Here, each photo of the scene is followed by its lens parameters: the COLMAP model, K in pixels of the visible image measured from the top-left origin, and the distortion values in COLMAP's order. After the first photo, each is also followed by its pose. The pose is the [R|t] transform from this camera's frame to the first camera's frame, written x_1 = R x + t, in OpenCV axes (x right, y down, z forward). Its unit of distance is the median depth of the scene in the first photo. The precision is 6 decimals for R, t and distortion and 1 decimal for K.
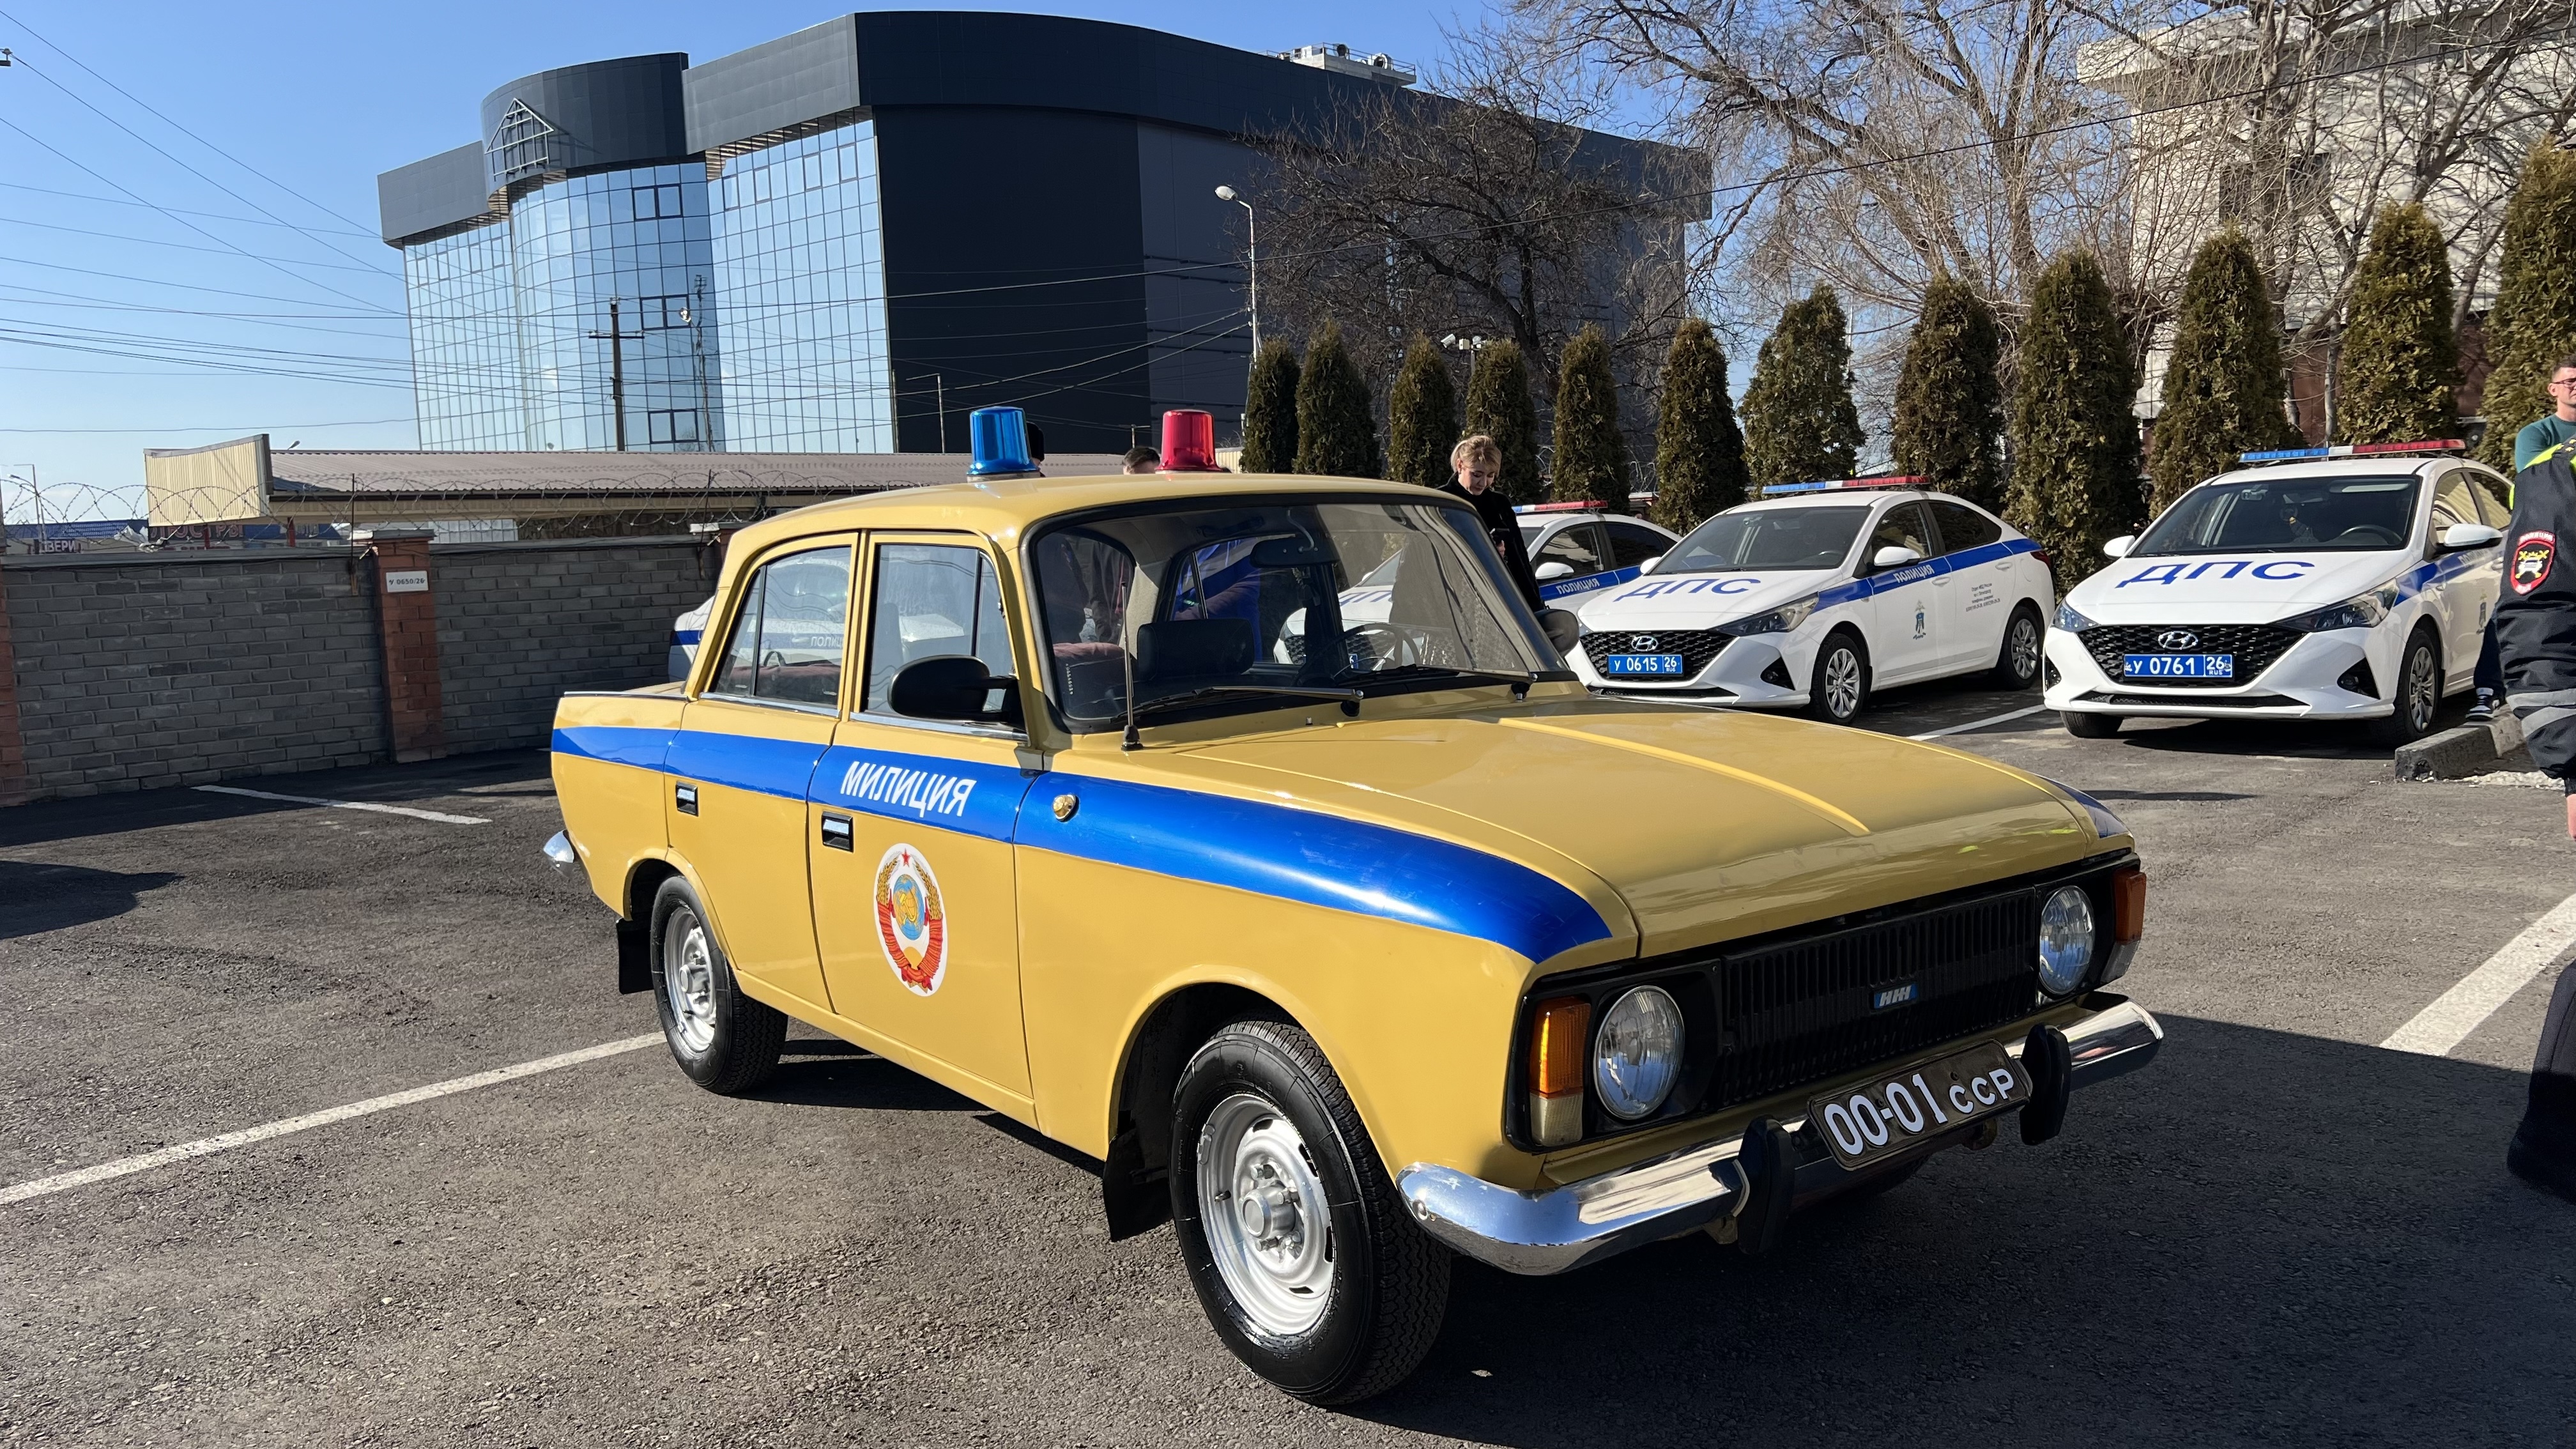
lens RADIAL K [[1867.4, 0, 1307.4], [0, 1867.4, 771.6], [0, 0, 1]] dist [-0.011986, 0.000055]
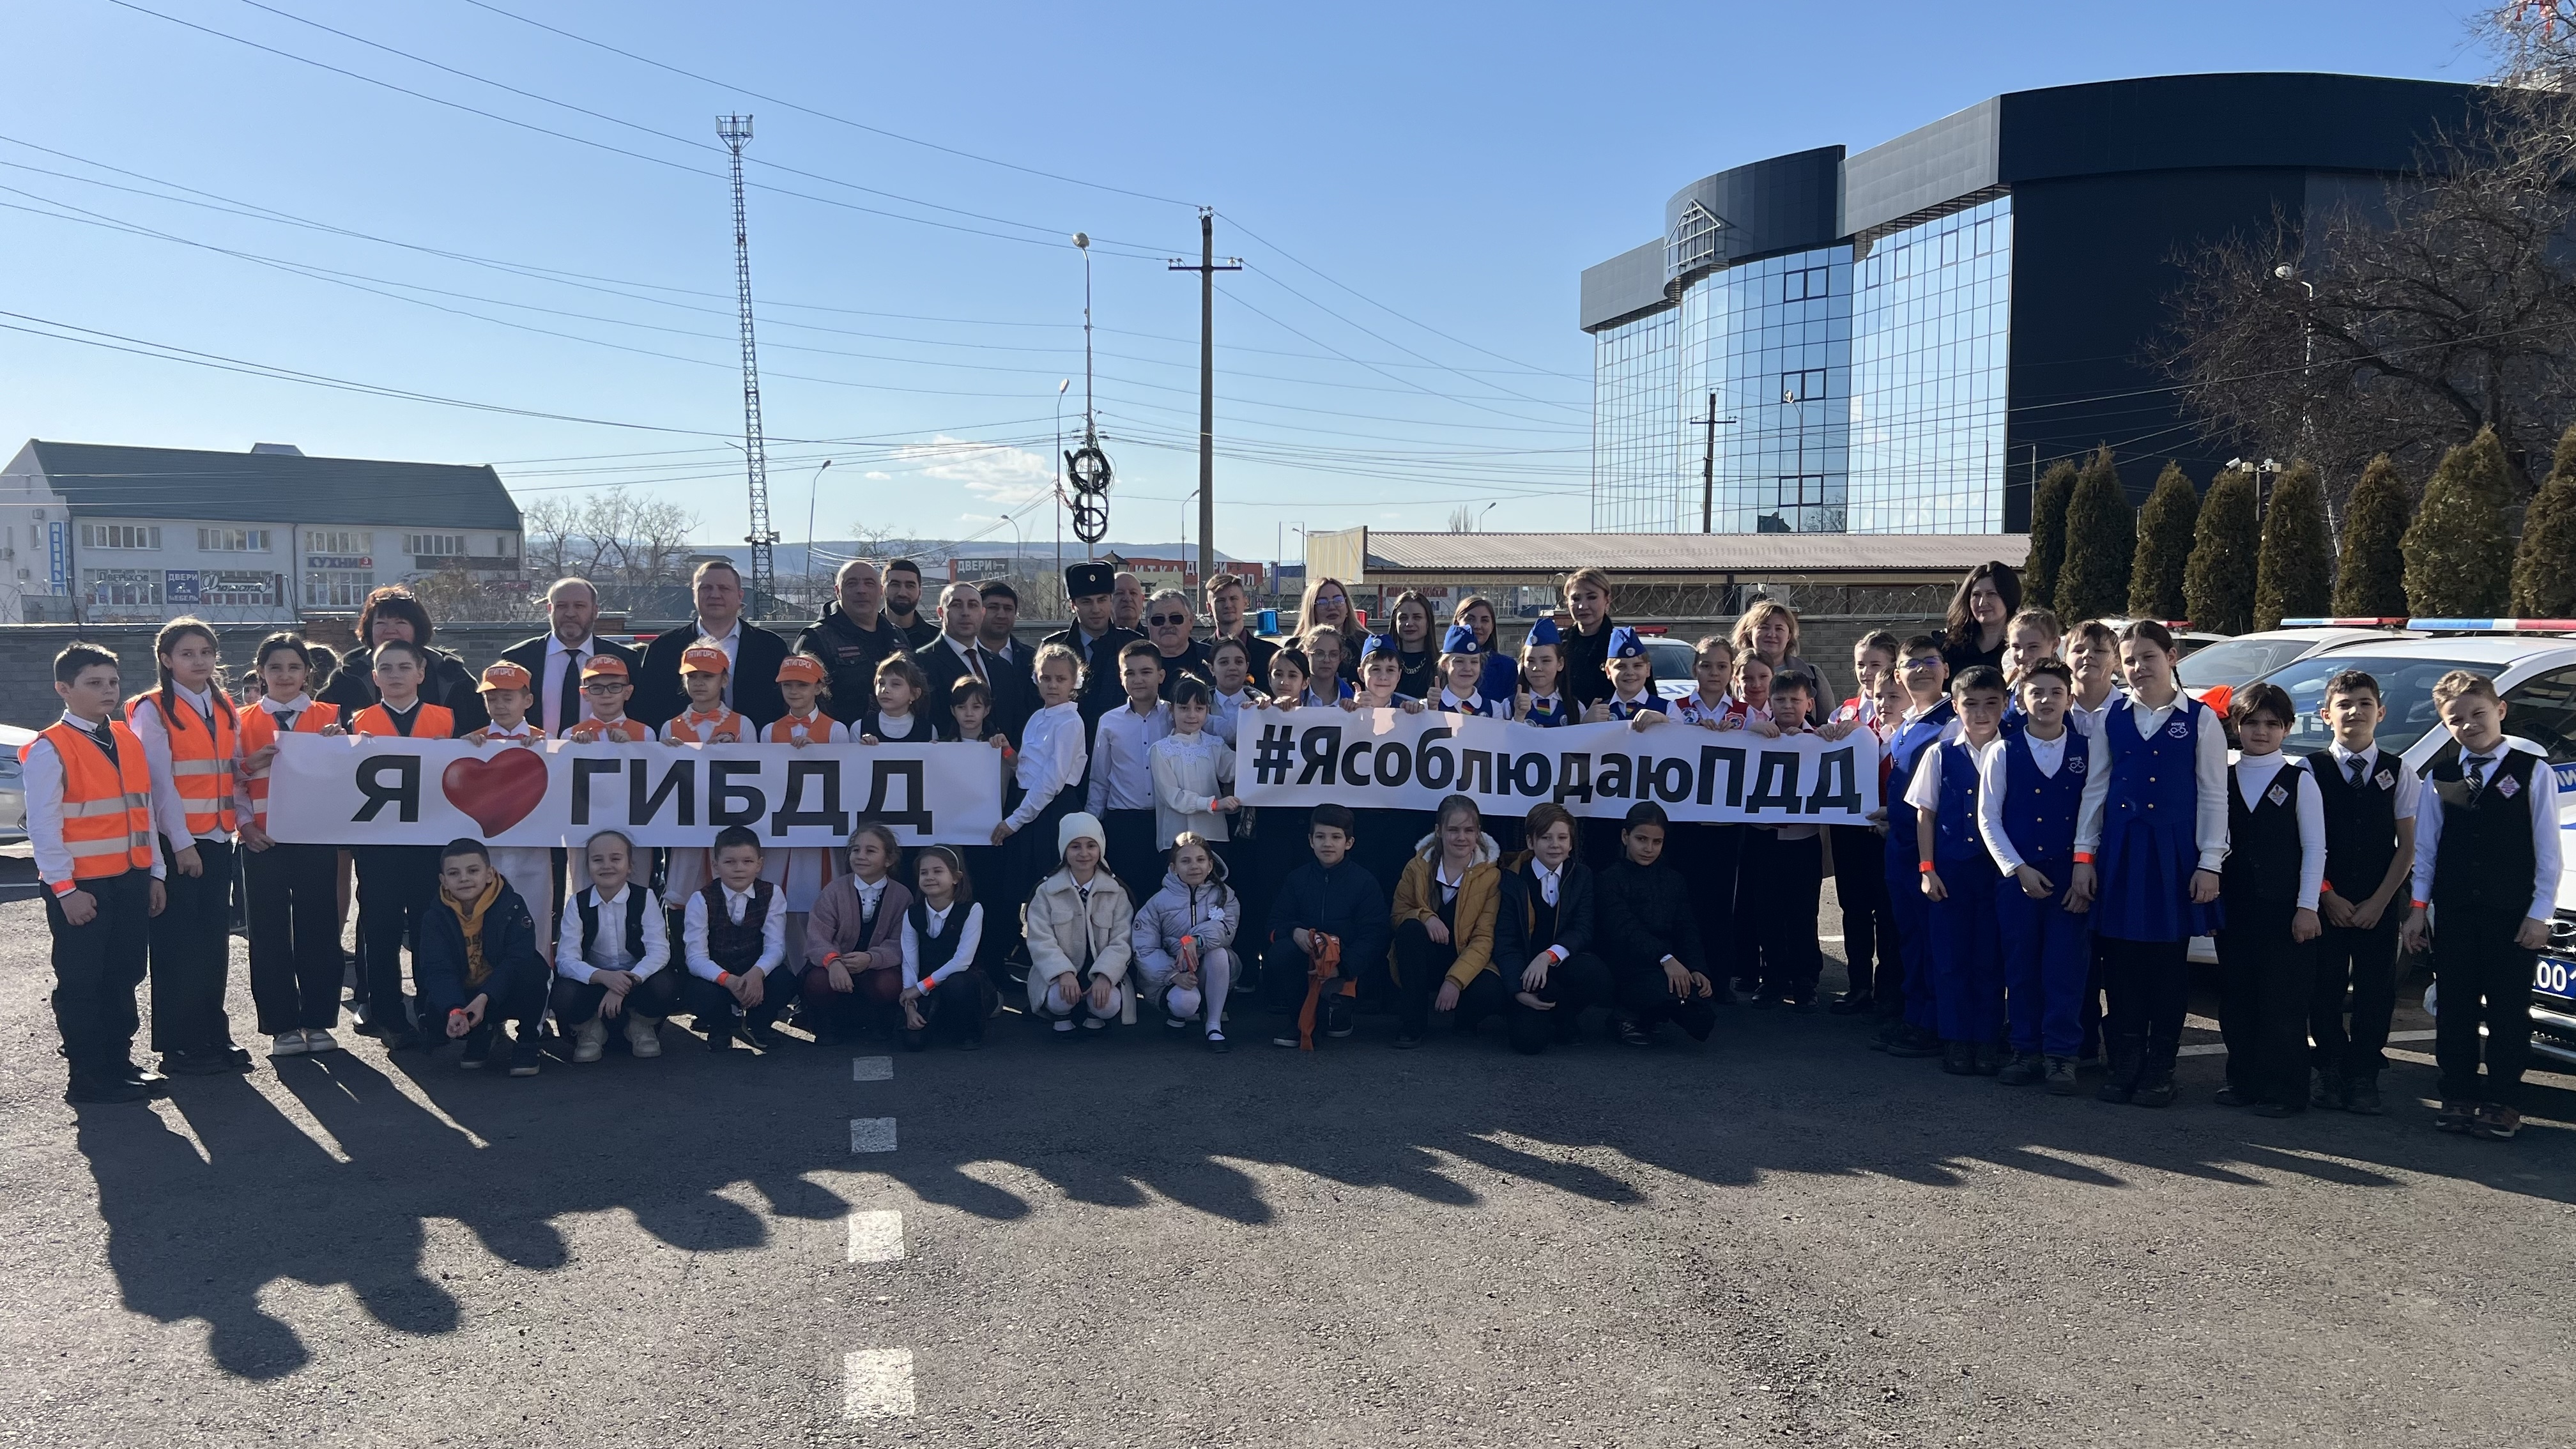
lens RADIAL K [[1867.4, 0, 1307.4], [0, 1867.4, 771.6], [0, 0, 1]] dist [-0.011986, 0.000055]
pose [[0.819595, 0.085826, -0.566478, 0.052633], [-0.101209, 0.994856, 0.004298, 0.000145], [0.563933, 0.053810, 0.824066, -0.040822]]
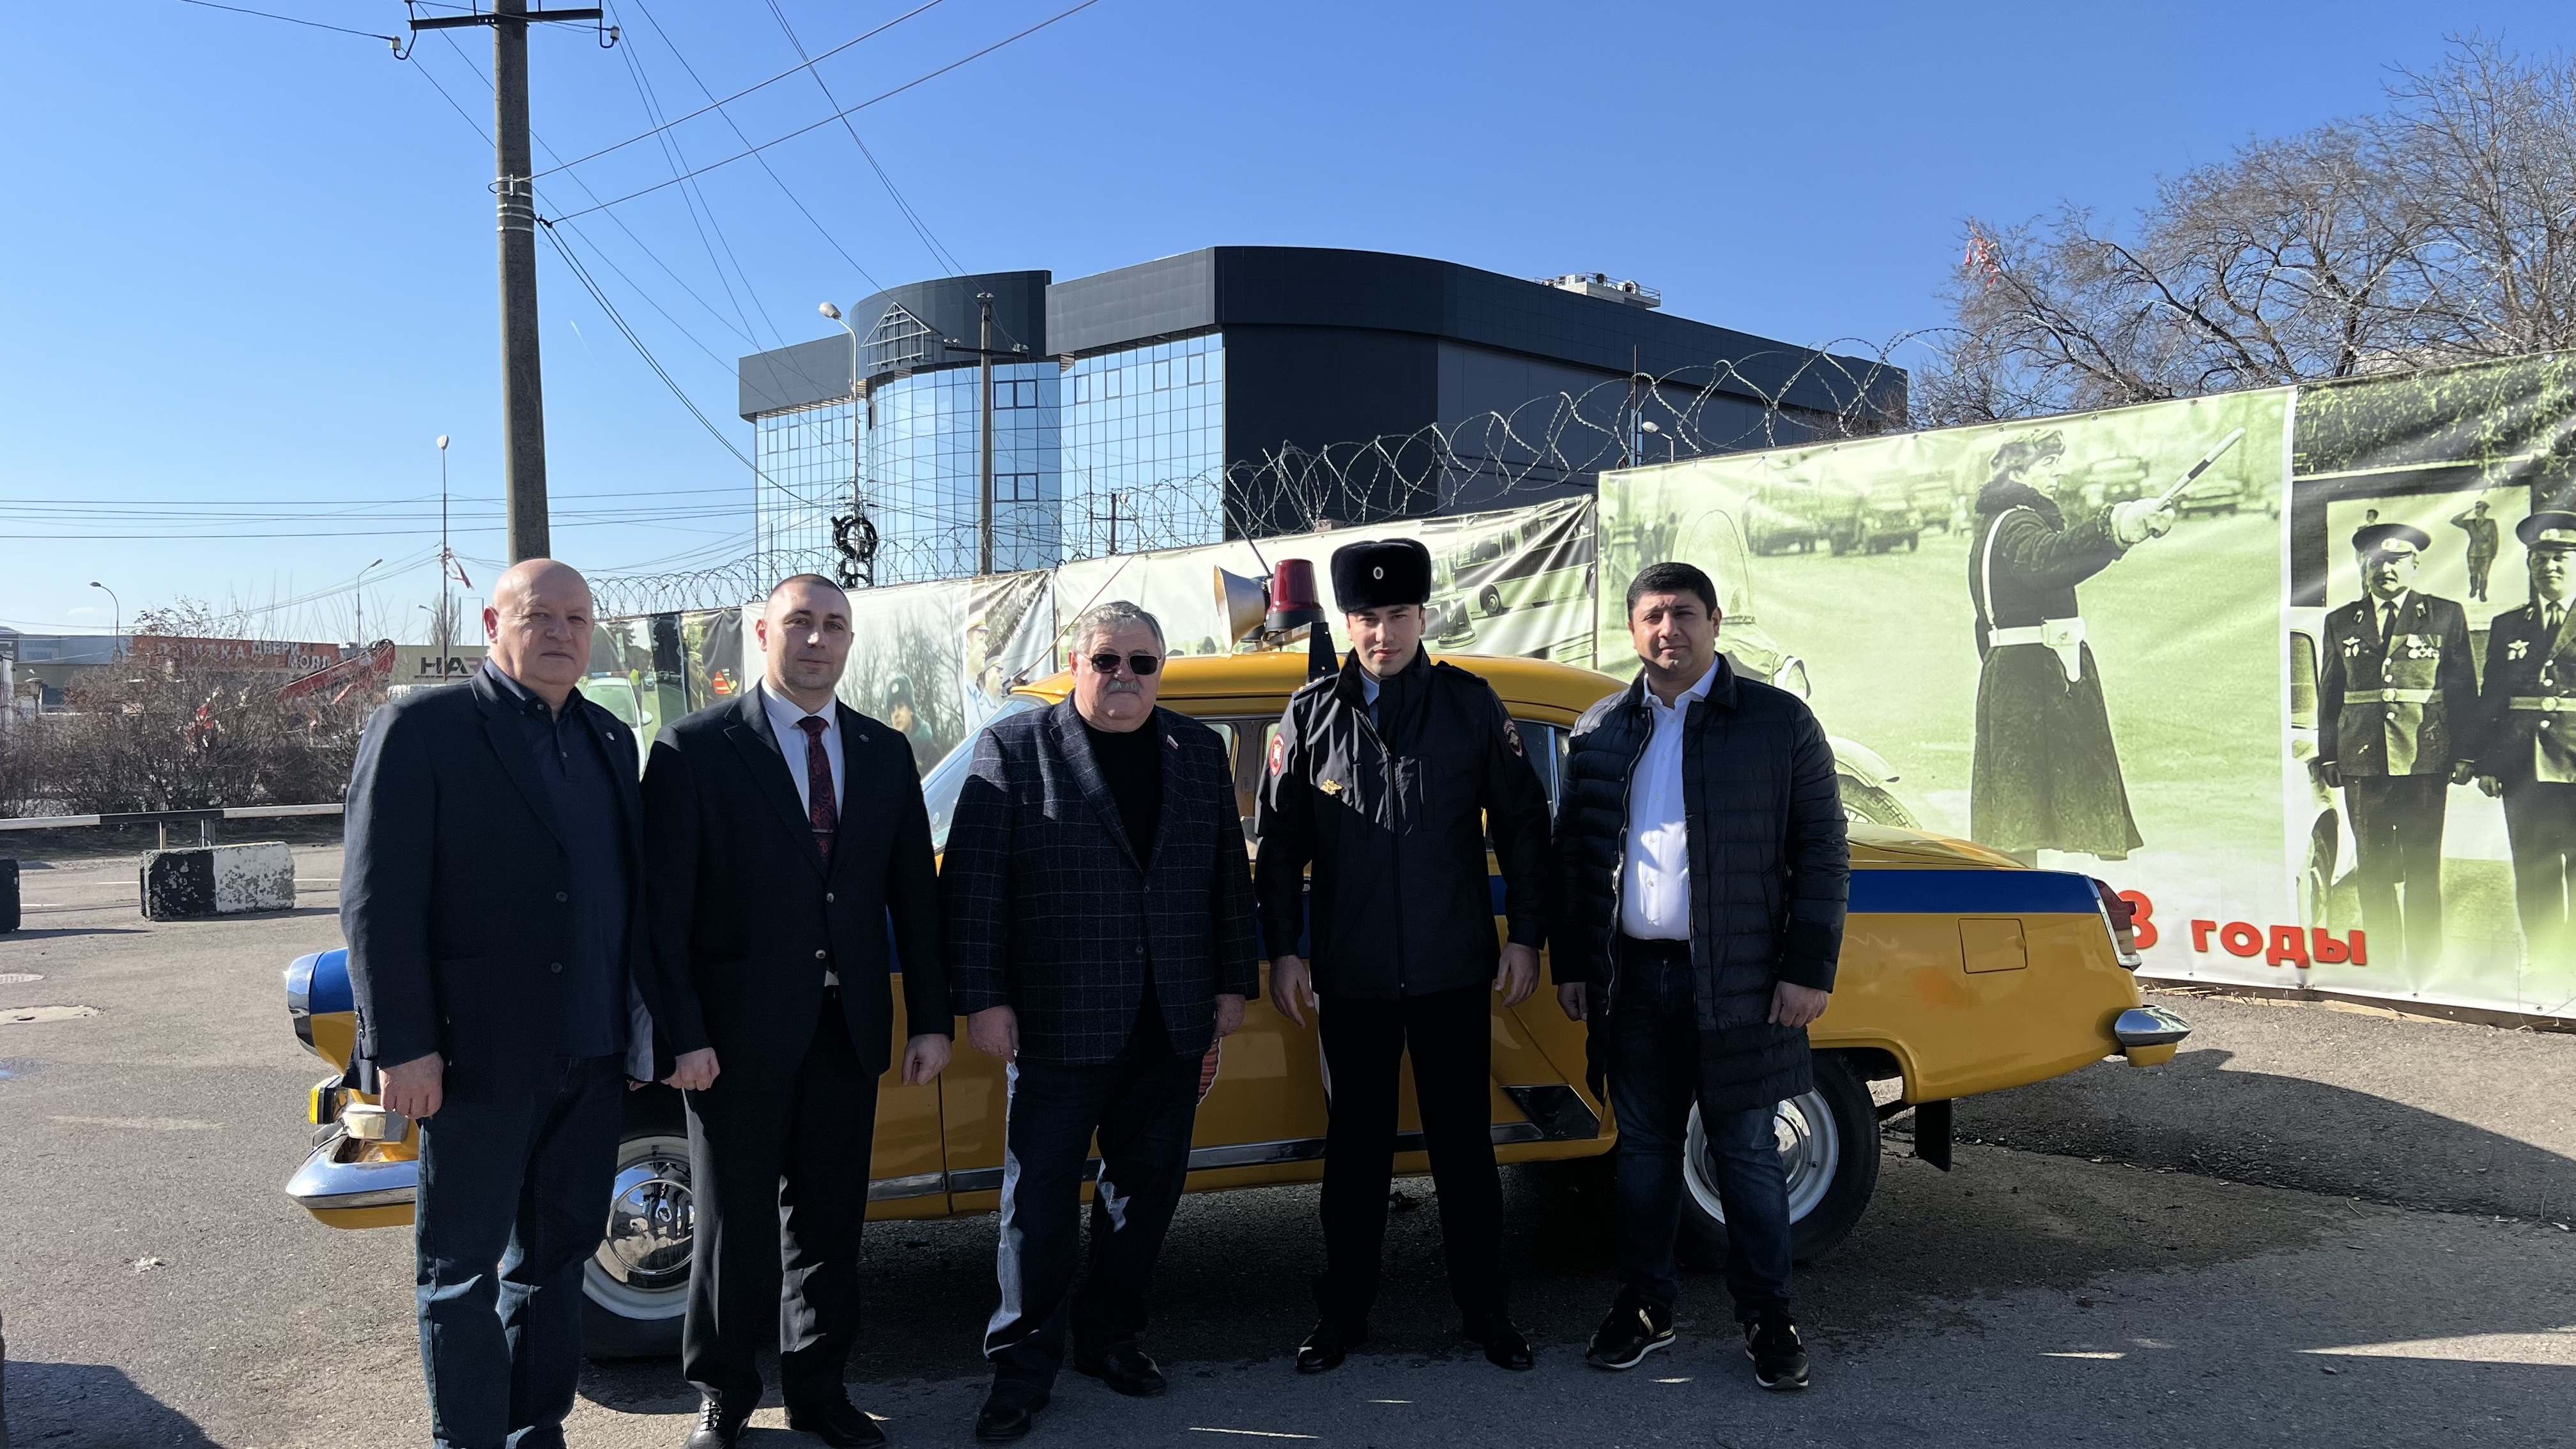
lens RADIAL K [[1867.4, 0, 1307.4], [0, 1867.4, 771.6], [0, 0, 1]] dist [-0.011986, 0.000055]
pose [[0.997410, 0.040751, -0.059271, -0.092119], [-0.045887, 0.995060, -0.088032, 0.023261], [0.055391, 0.090523, 0.994353, -0.130102]]
